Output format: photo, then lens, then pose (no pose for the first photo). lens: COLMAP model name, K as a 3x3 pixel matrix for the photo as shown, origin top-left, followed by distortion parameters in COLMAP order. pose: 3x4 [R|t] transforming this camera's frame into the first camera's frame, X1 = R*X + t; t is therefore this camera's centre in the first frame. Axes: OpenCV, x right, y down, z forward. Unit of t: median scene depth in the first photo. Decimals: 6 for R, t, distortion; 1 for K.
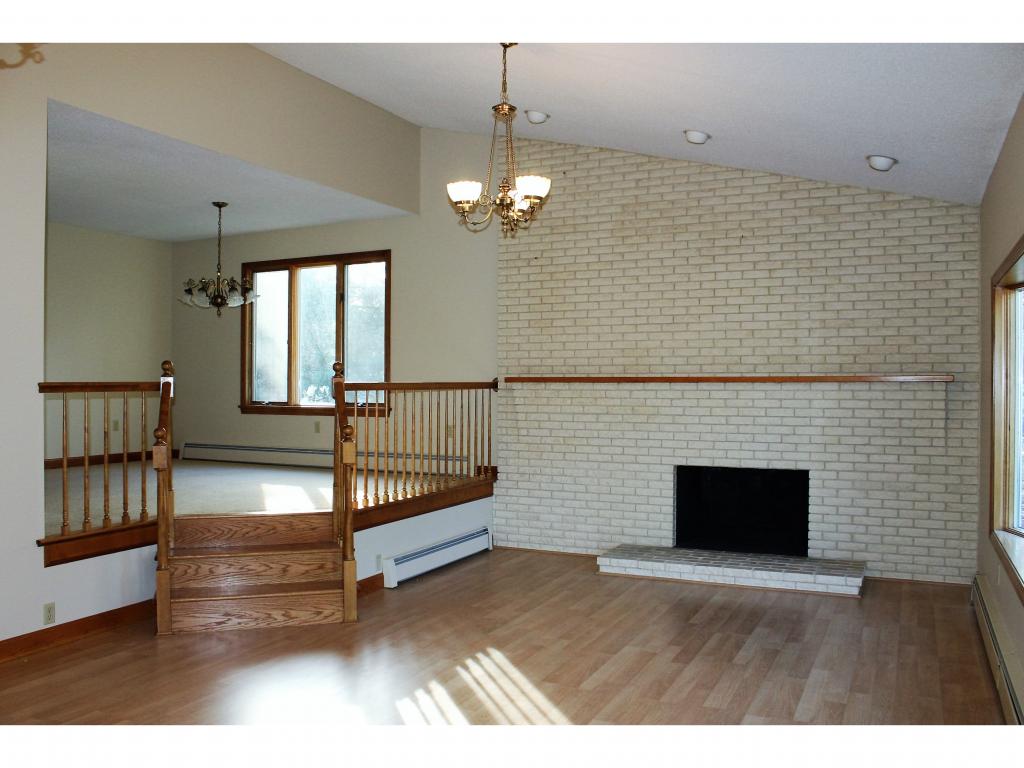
lens RADIAL K [[877.1, 0, 509.9], [0, 877.1, 387.3], [0, 0, 1]] dist [-0.140613, 0.120068]
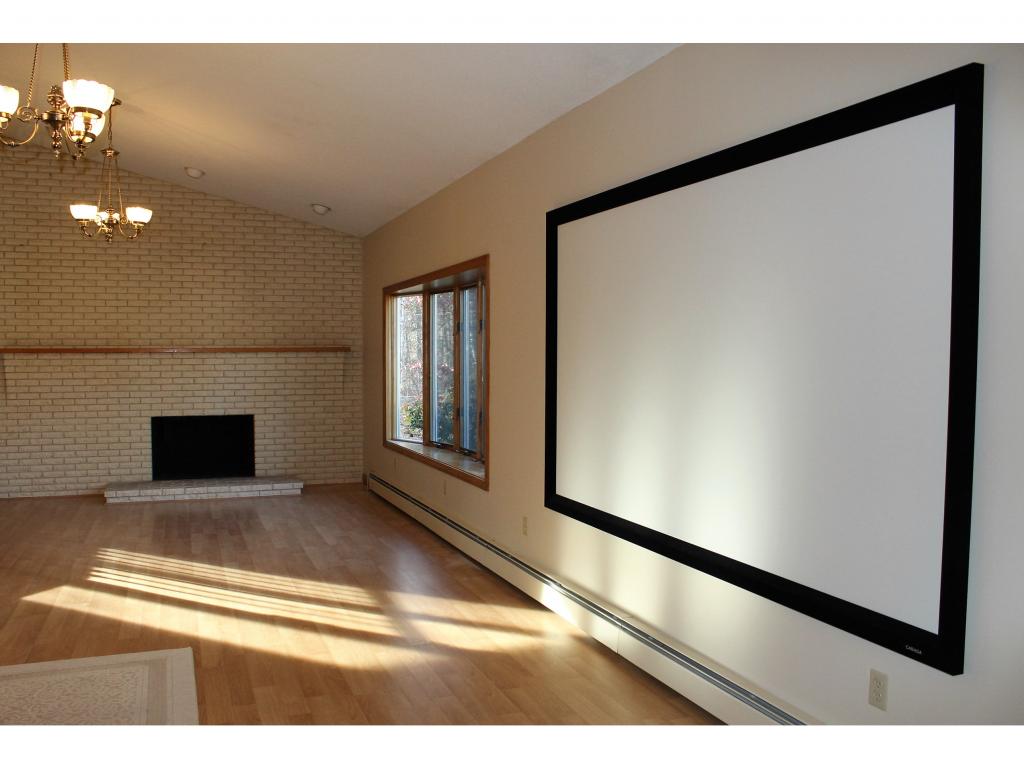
lens RADIAL K [[877.1, 0, 509.9], [0, 877.1, 387.3], [0, 0, 1]] dist [-0.140613, 0.120068]
pose [[0.687872, -0.030417, 0.725195, -0.380131], [0.004320, 0.999275, 0.037816, -0.000008], [-0.725819, -0.022880, 0.687505, -0.266190]]
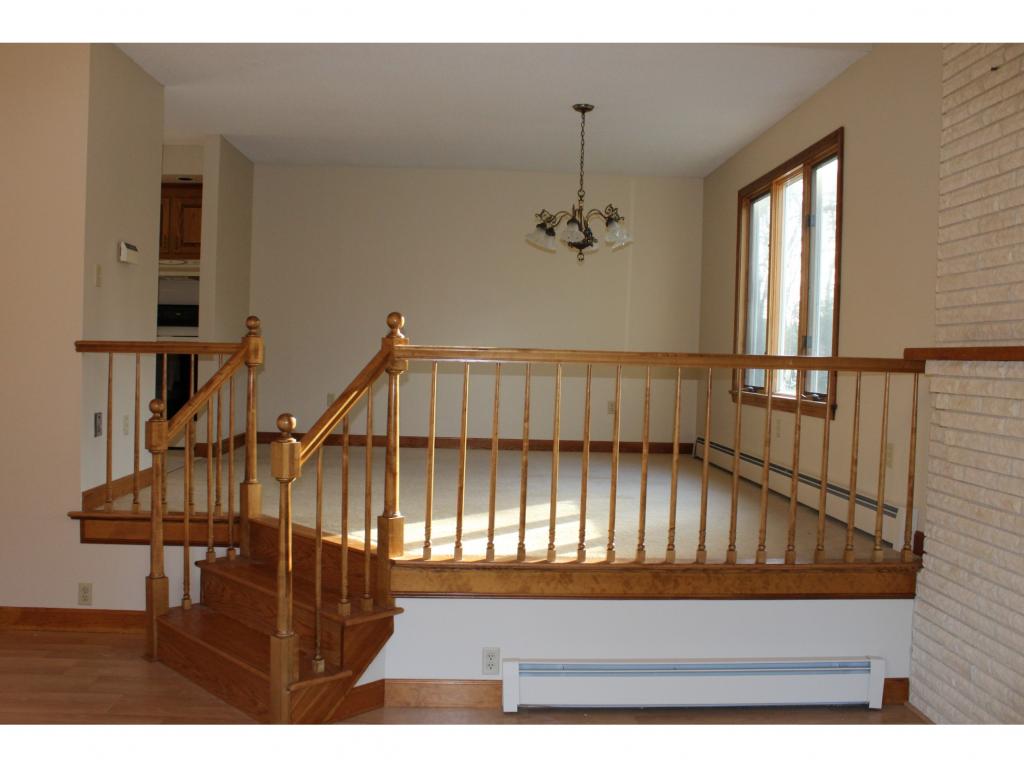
lens RADIAL K [[877.1, 0, 509.9], [0, 877.1, 386.8], [0, 0, 1]] dist [-0.140613, 0.120068]
pose [[0.458593, 0.039771, -0.887756, 0.301084], [-0.028399, 0.999144, 0.030091, 0.001911], [0.888193, 0.011411, 0.459330, 0.628768]]
